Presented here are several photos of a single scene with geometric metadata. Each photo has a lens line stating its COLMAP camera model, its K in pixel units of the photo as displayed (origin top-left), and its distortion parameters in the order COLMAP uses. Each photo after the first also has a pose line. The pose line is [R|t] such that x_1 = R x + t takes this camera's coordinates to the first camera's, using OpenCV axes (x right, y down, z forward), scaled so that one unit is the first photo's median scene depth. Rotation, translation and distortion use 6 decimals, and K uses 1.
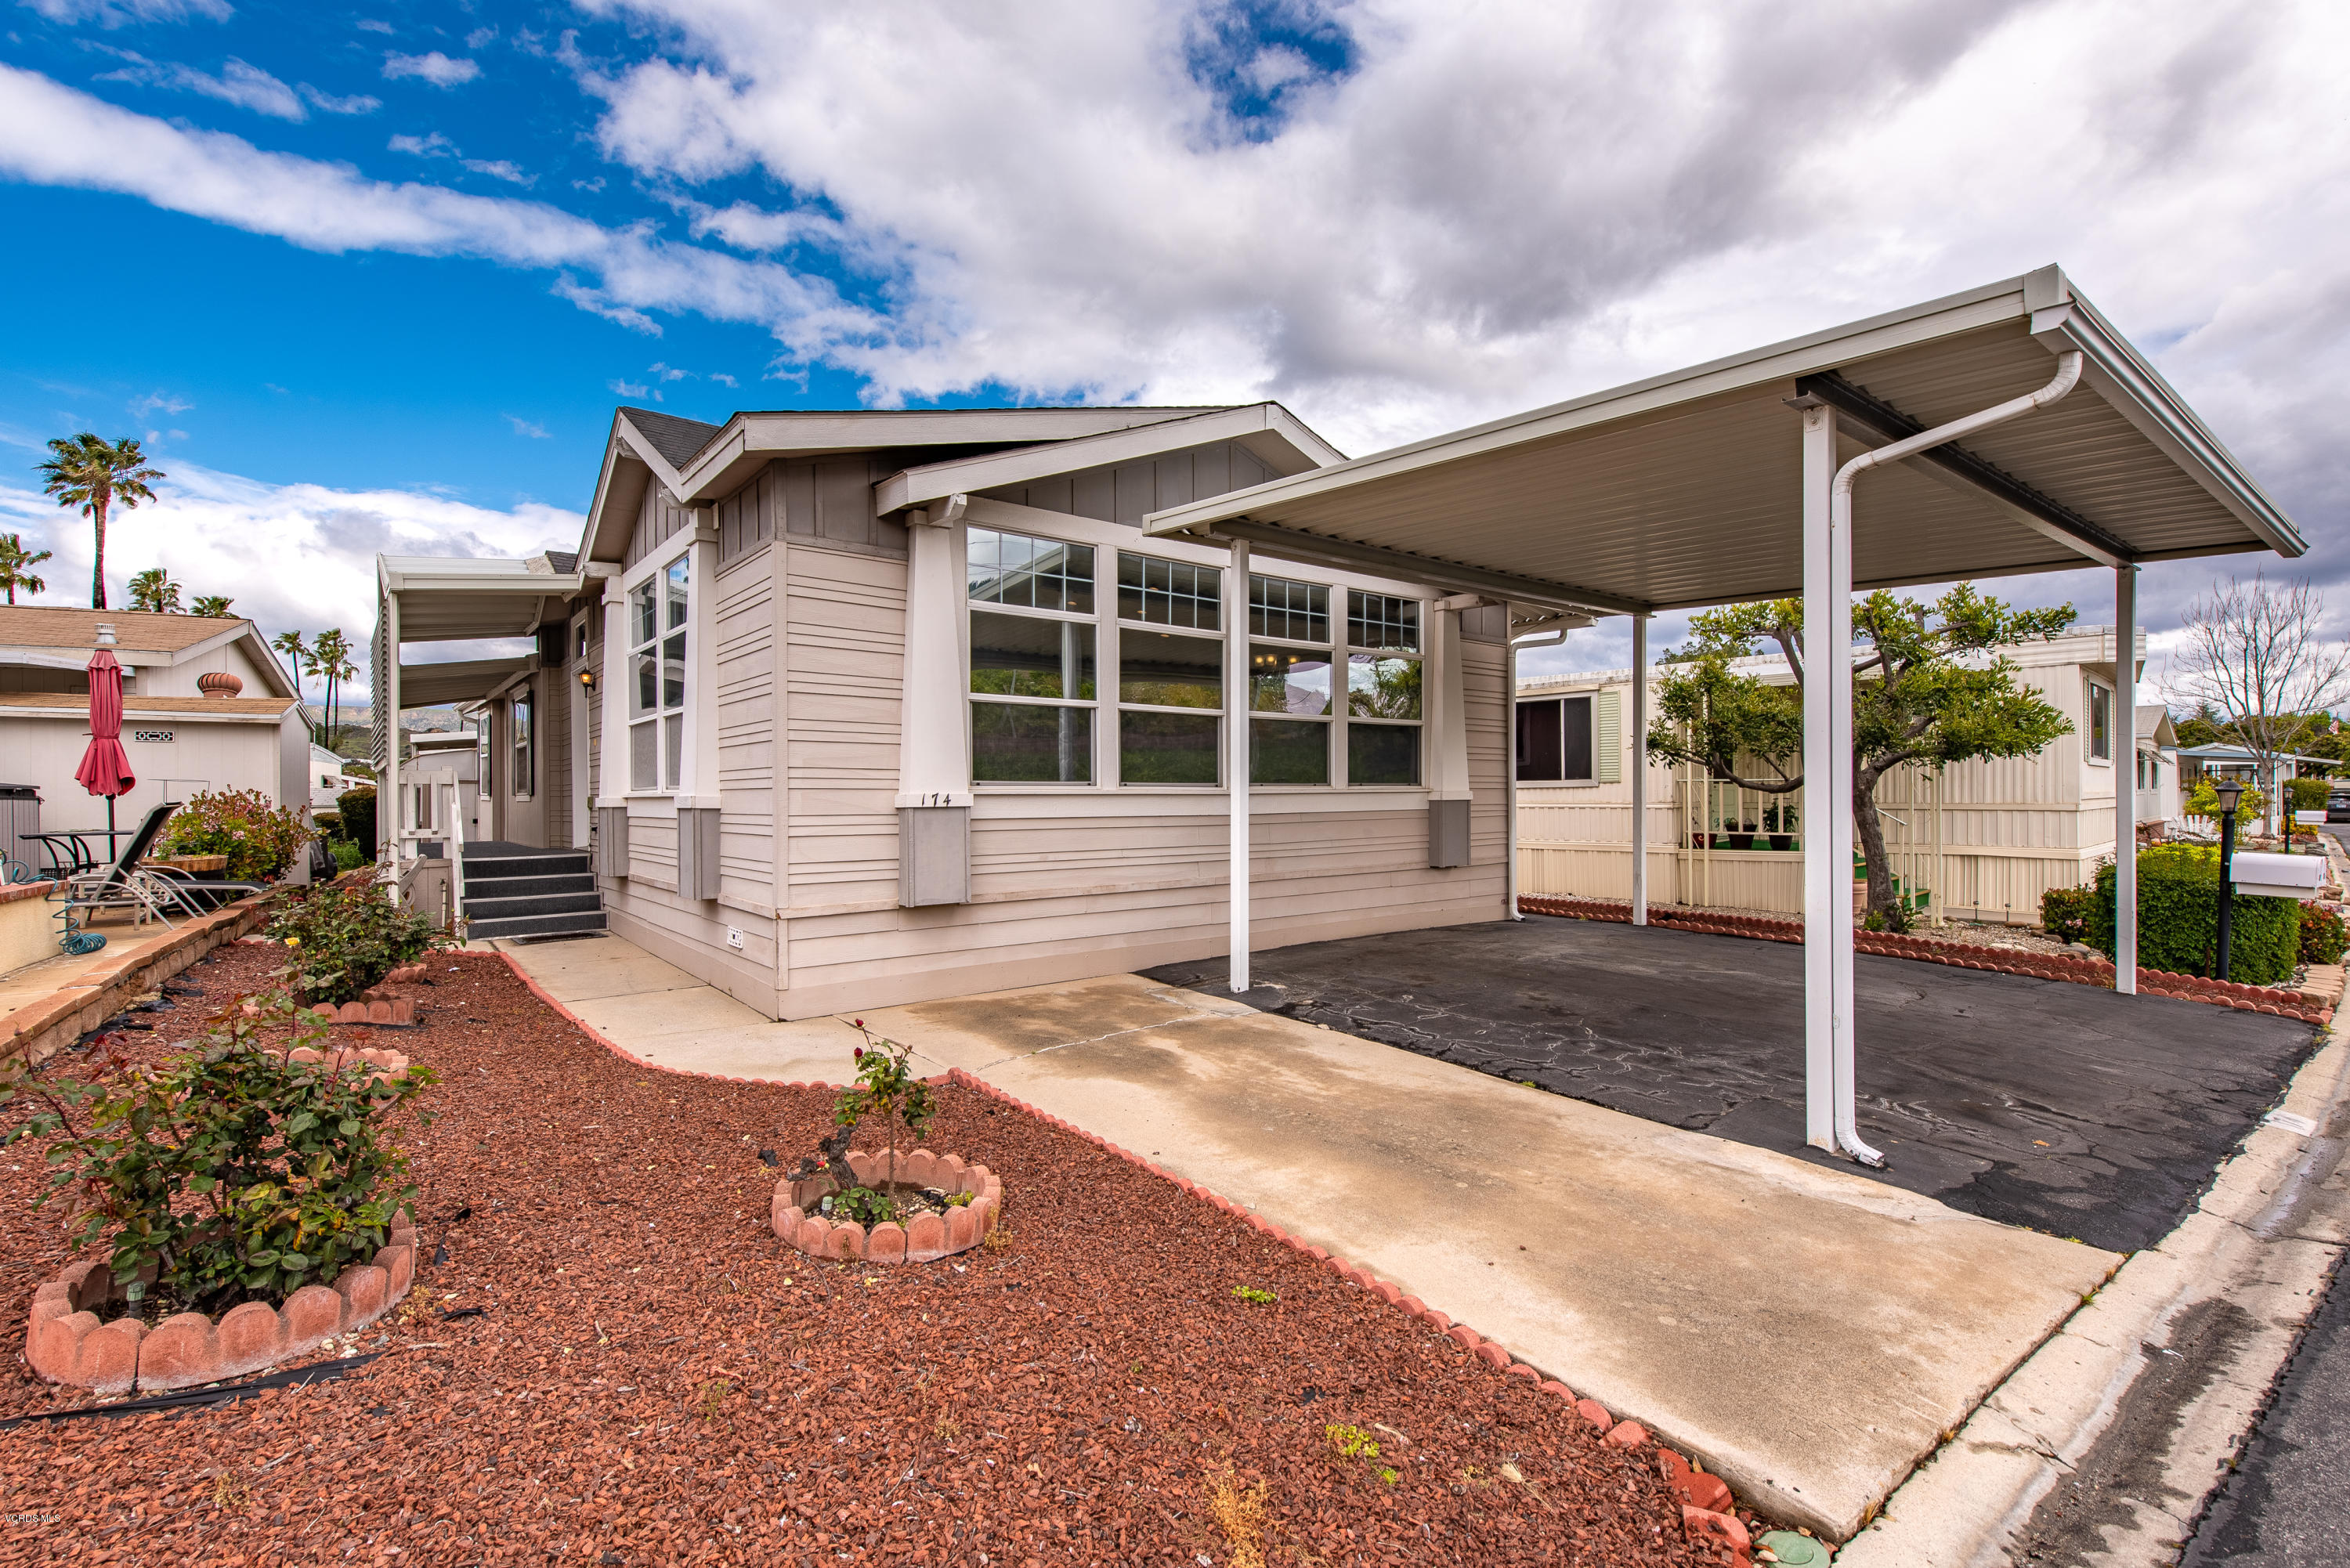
lens RADIAL K [[1074.0, 0, 1240.5], [0, 1074.0, 779.5], [0, 0, 1]] dist [0.015228, 0.000132]
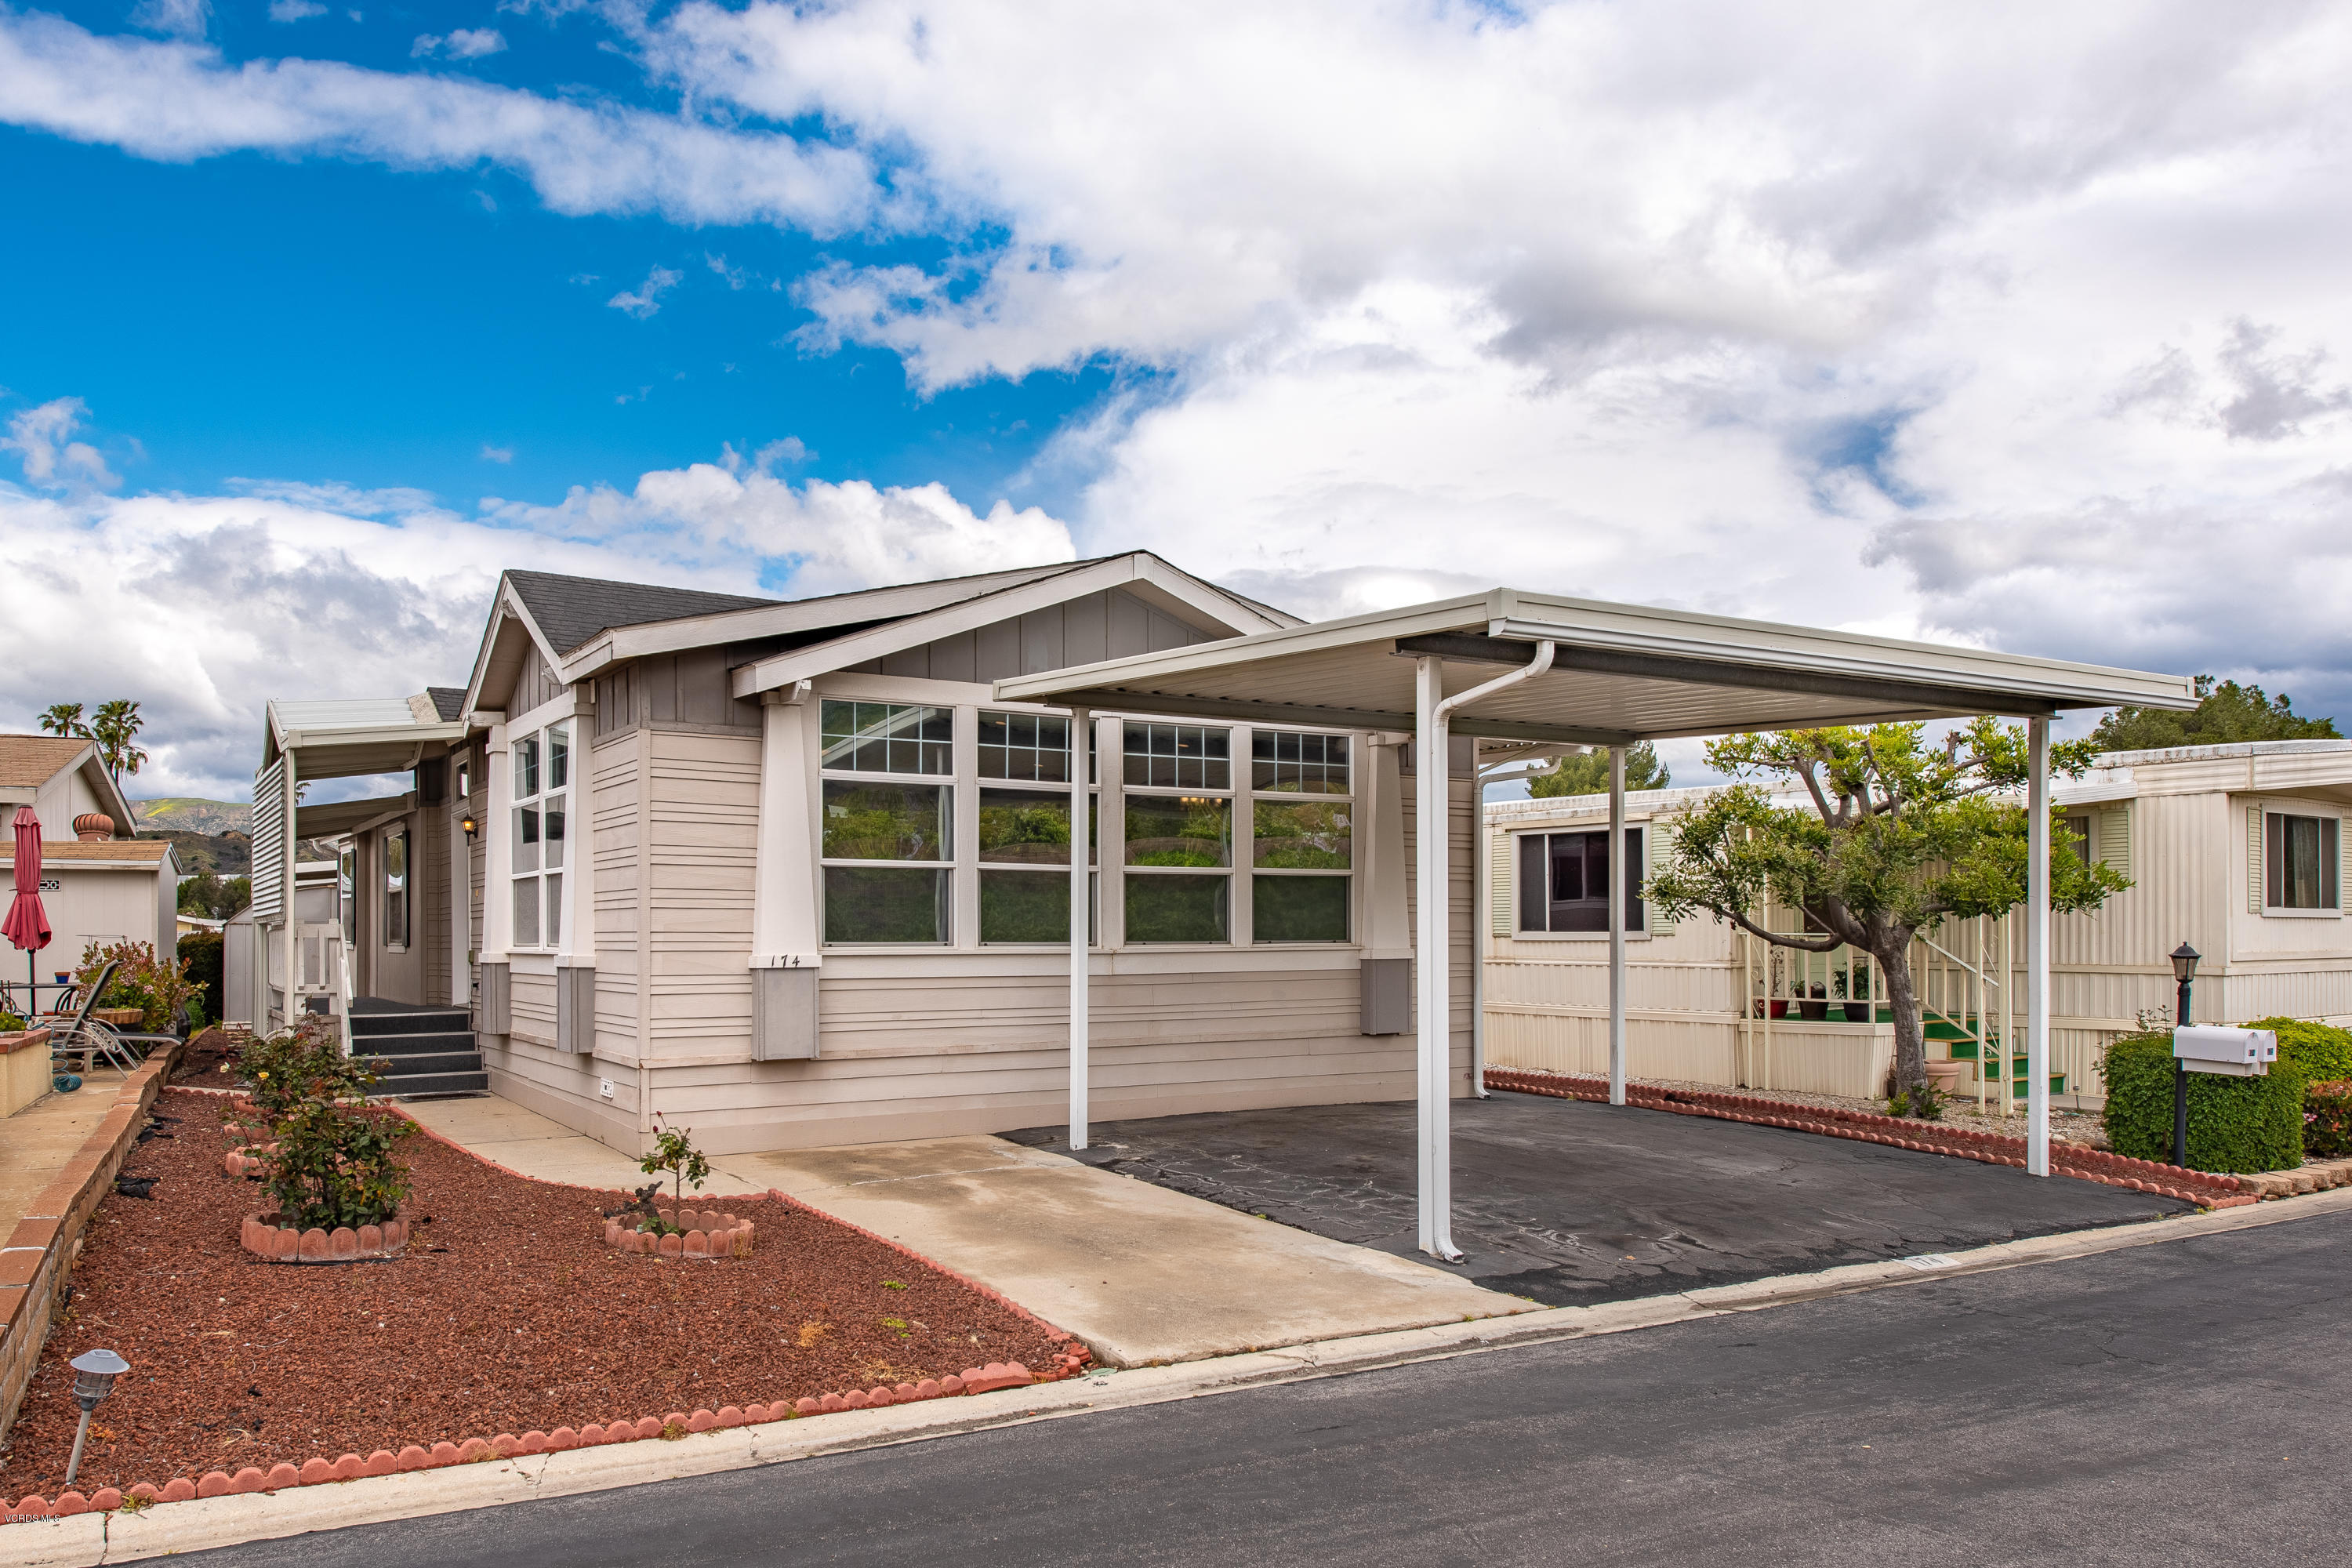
lens RADIAL K [[1736.3, 0, 1233.7], [0, 1736.3, 892.8], [0, 0, 1]] dist [0.034095, -0.007942]
pose [[0.993134, 0.001054, -0.116980, 0.336946], [-0.001996, 0.999967, -0.007937, -0.033640], [0.116968, 0.008116, 0.993103, -0.621740]]
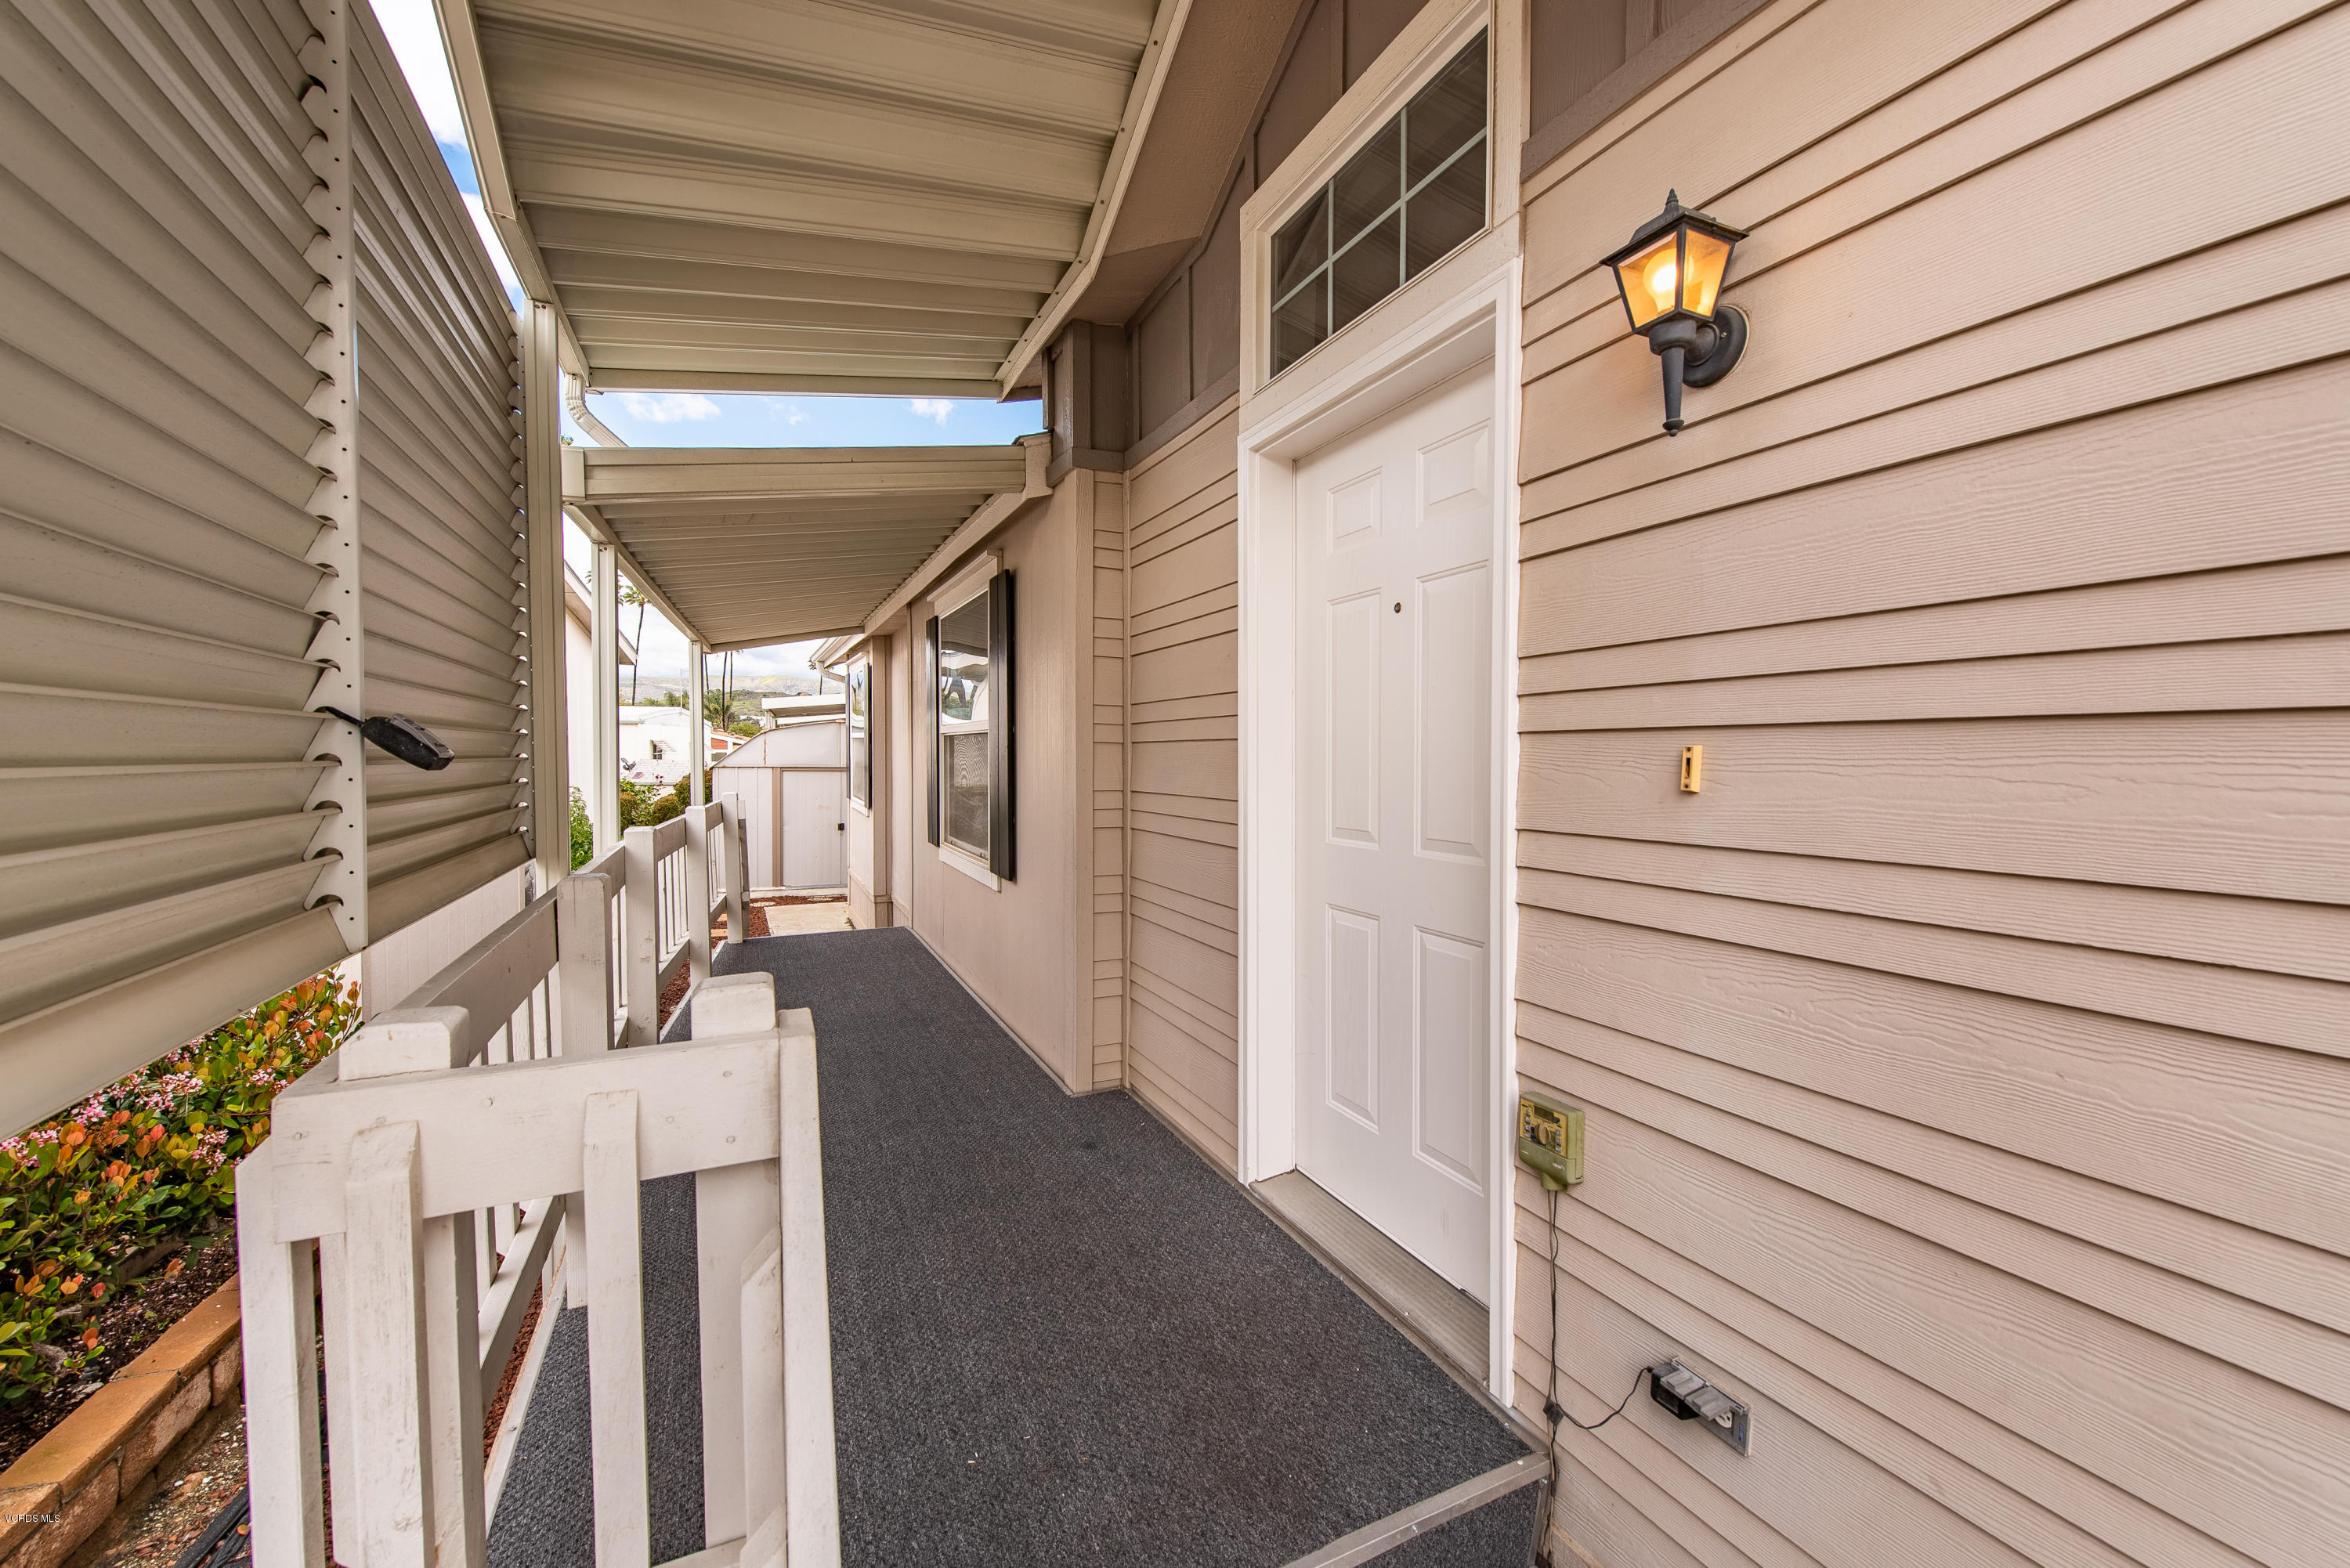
lens RADIAL K [[928.7, 0, 1171.9], [0, 928.7, 769.9], [0, 0, 1]] dist [0.016318, -0.005656]
pose [[0.966136, 0.007534, -0.257923, -0.896443], [0.003773, 0.999054, 0.043315, -0.056695], [0.258005, -0.042821, 0.965194, 1.233789]]
